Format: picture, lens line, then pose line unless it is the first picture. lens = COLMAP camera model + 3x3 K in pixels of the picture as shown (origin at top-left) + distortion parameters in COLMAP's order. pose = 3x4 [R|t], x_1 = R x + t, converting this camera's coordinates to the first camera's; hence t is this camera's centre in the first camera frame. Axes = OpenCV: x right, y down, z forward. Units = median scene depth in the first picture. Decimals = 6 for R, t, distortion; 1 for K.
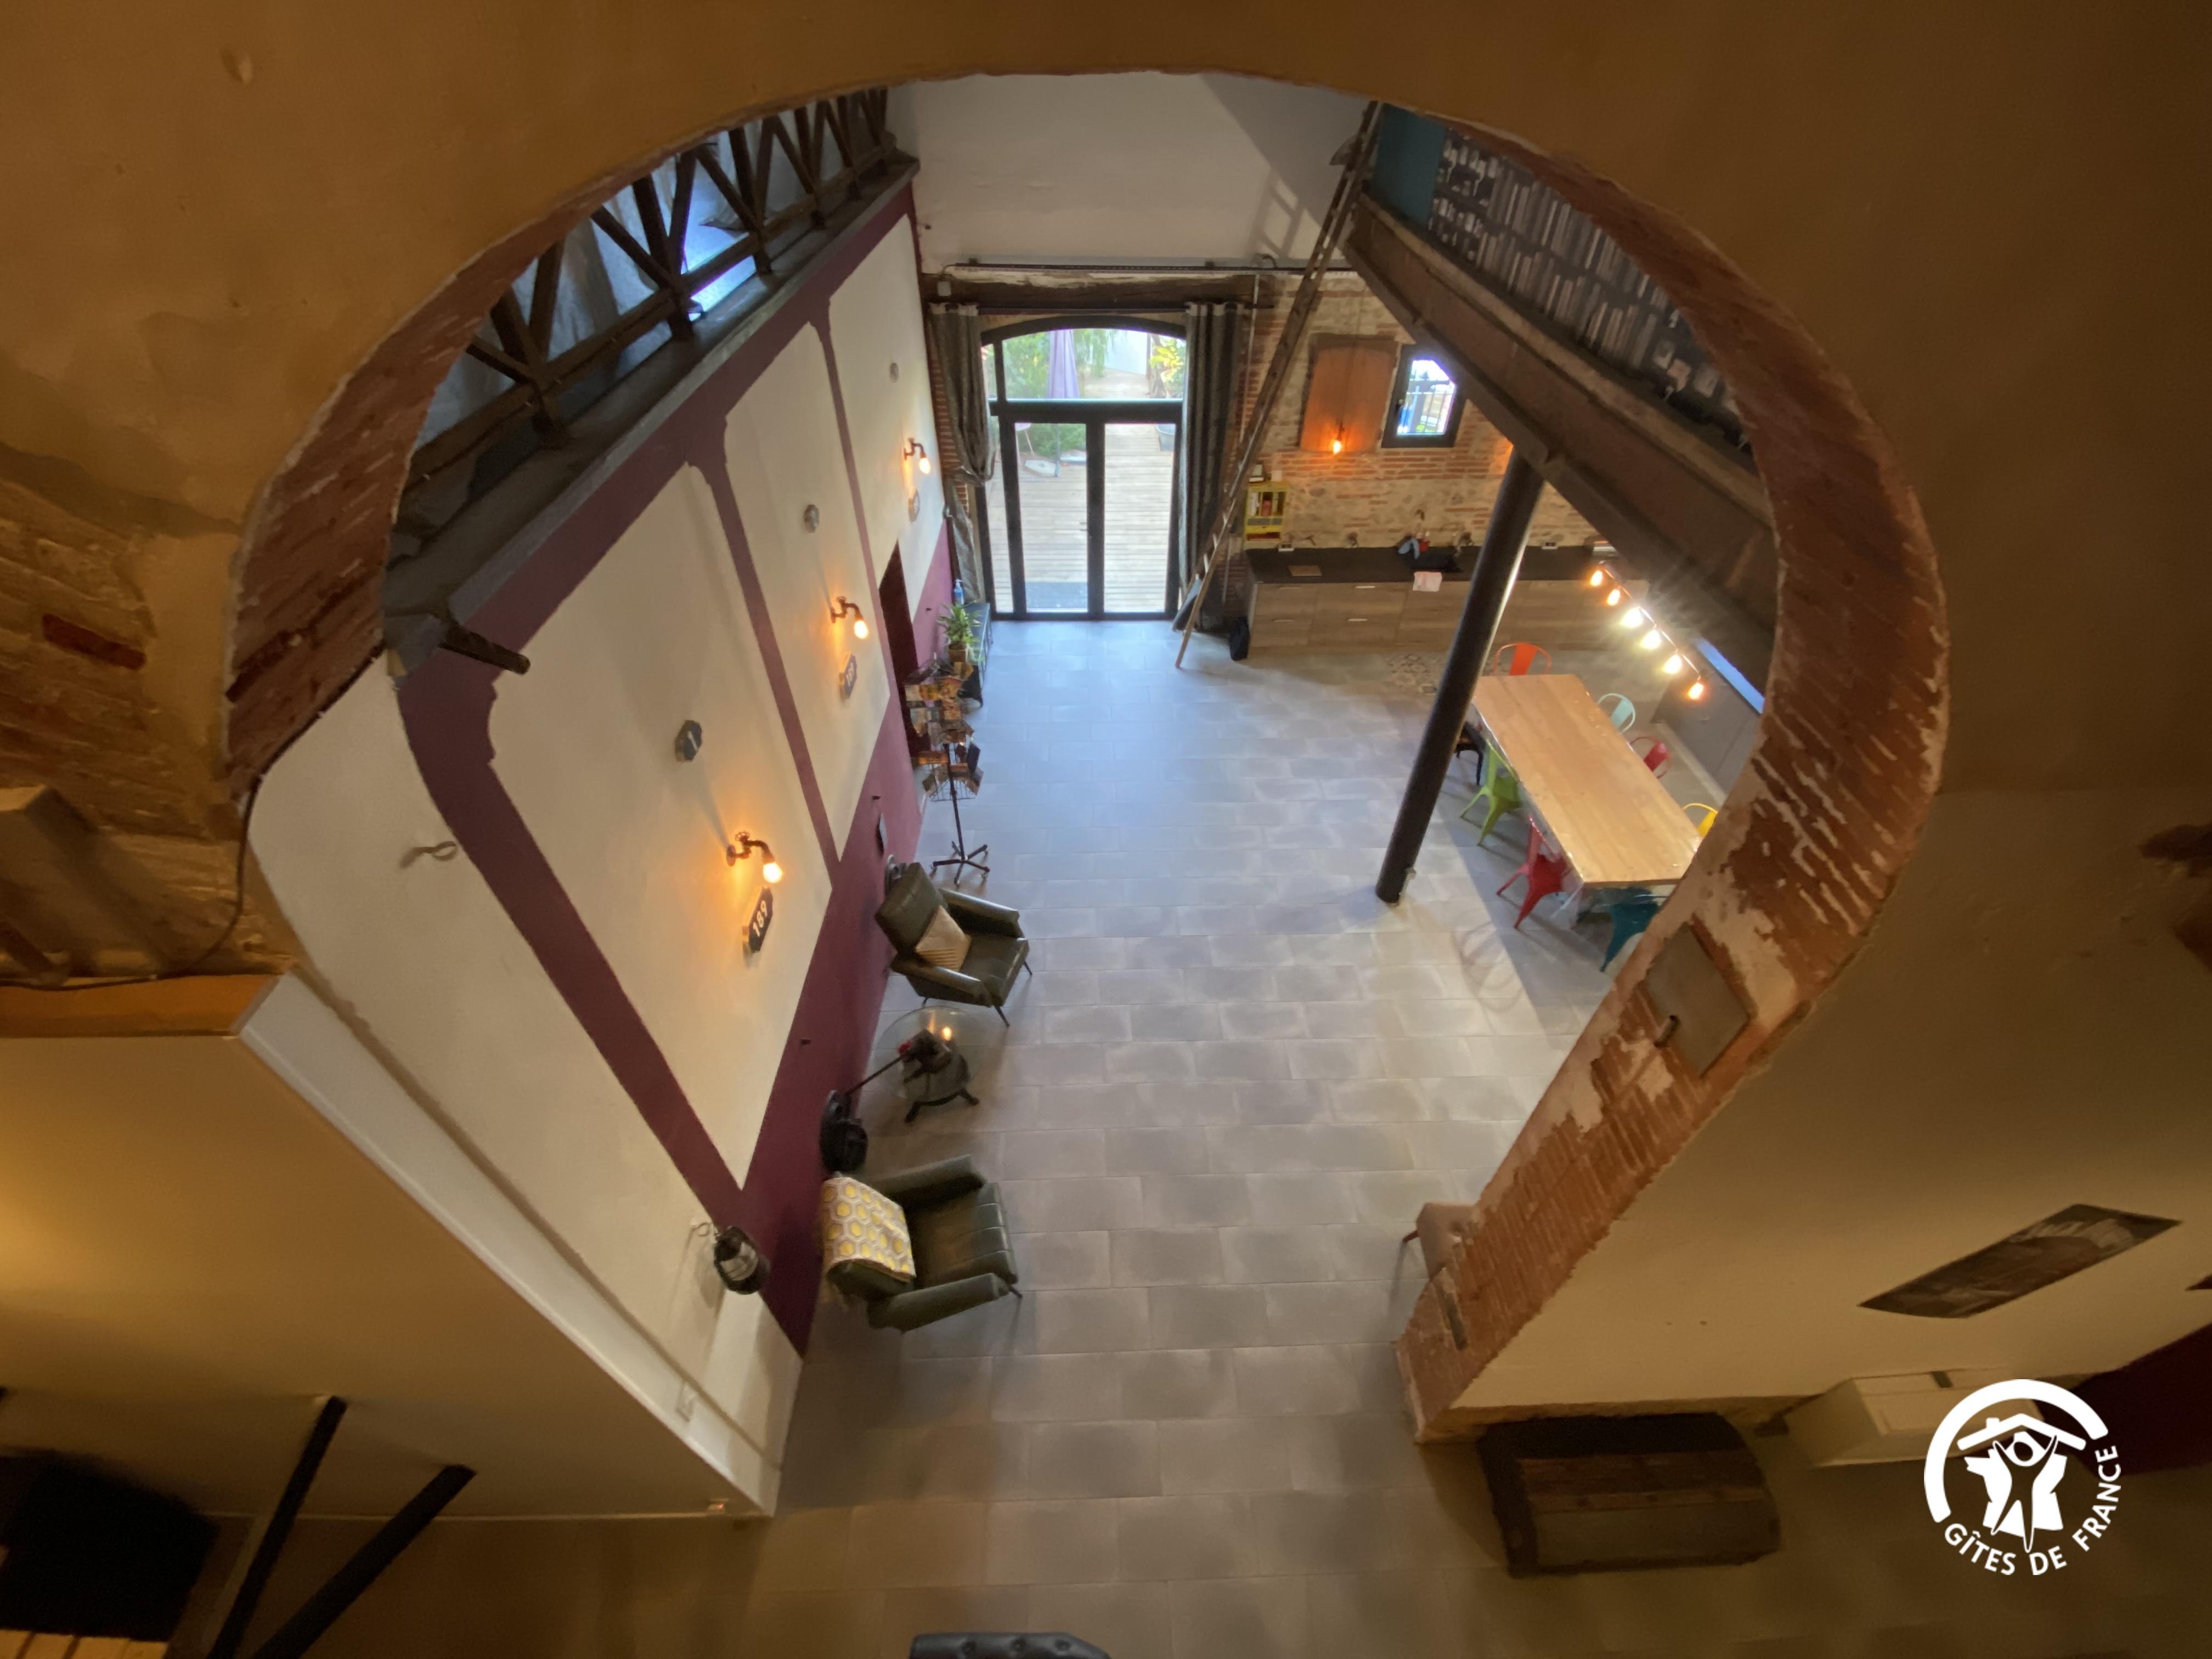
lens RADIAL K [[897.1, 0, 1105.4], [0, 897.1, 844.4], [0, 0, 1]] dist [0.002707, -0.013309]
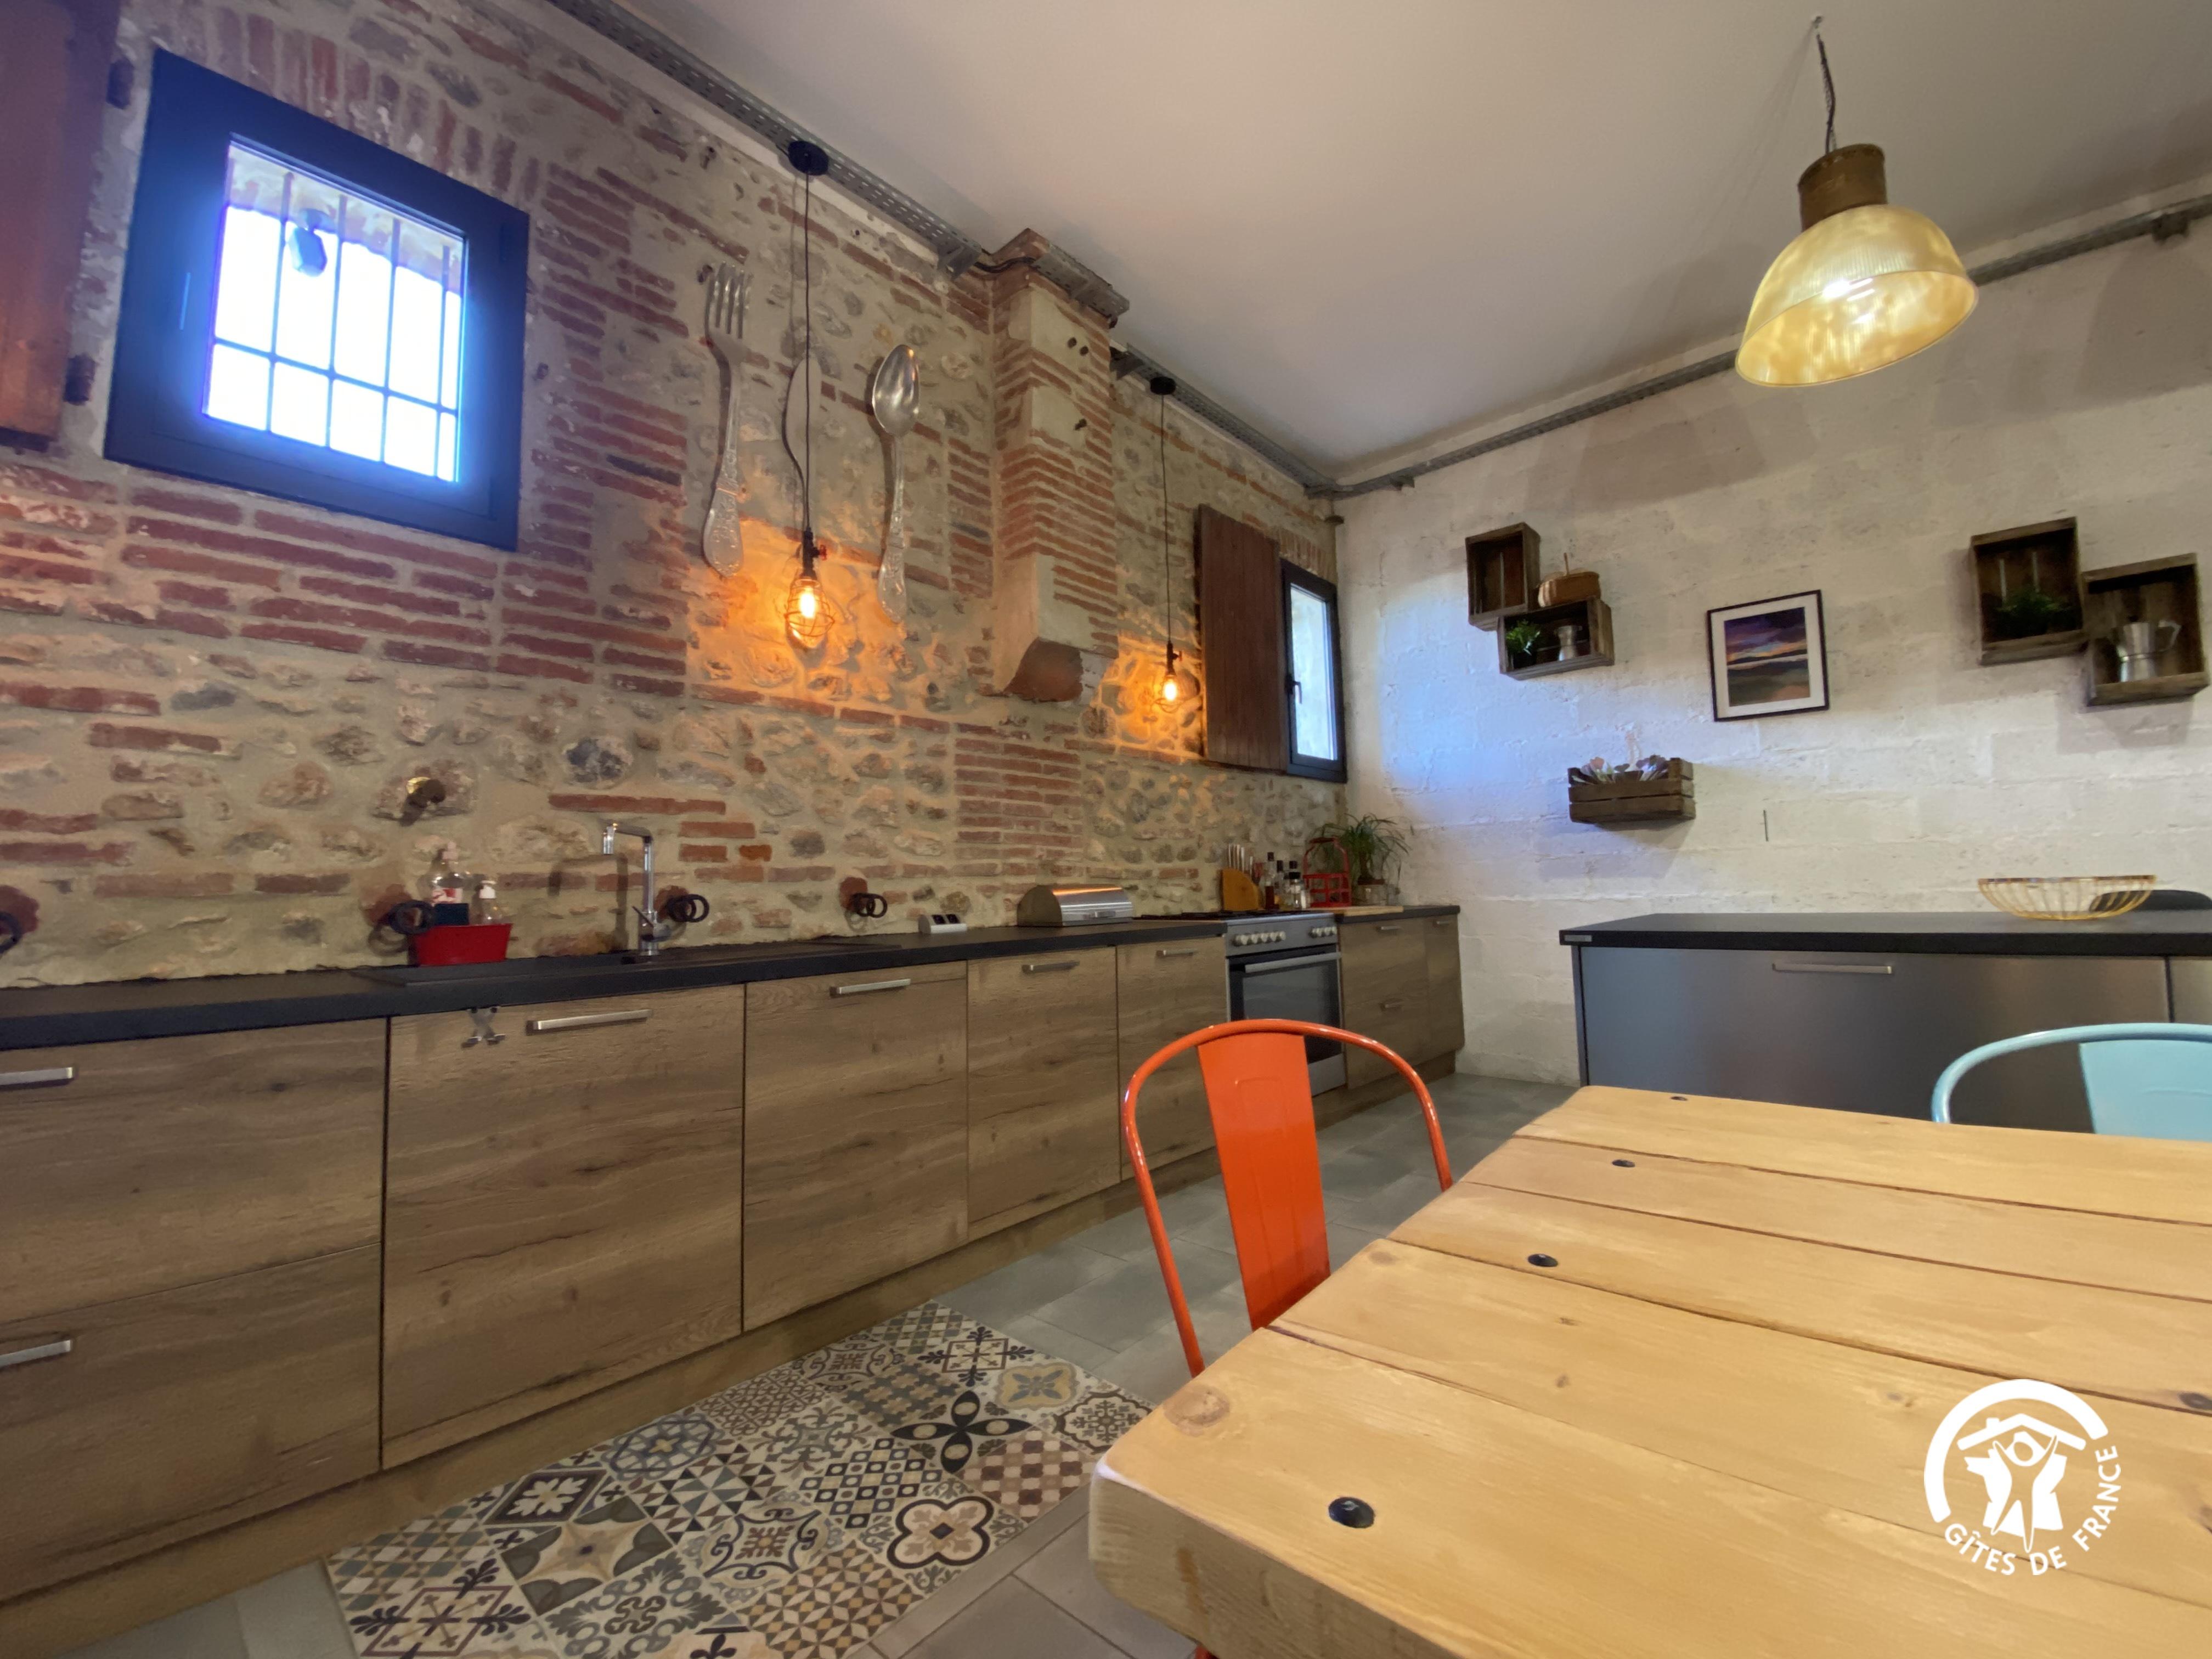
lens RADIAL K [[897.1, 0, 1113.7], [0, 897.1, 830.4], [0, 0, 1]] dist [0.002707, -0.013309]
pose [[0.687080, 0.020748, 0.726286, 0.326634], [0.515610, 0.690357, -0.507498, -0.170984], [-0.511926, 0.723171, 0.463632, 0.866606]]
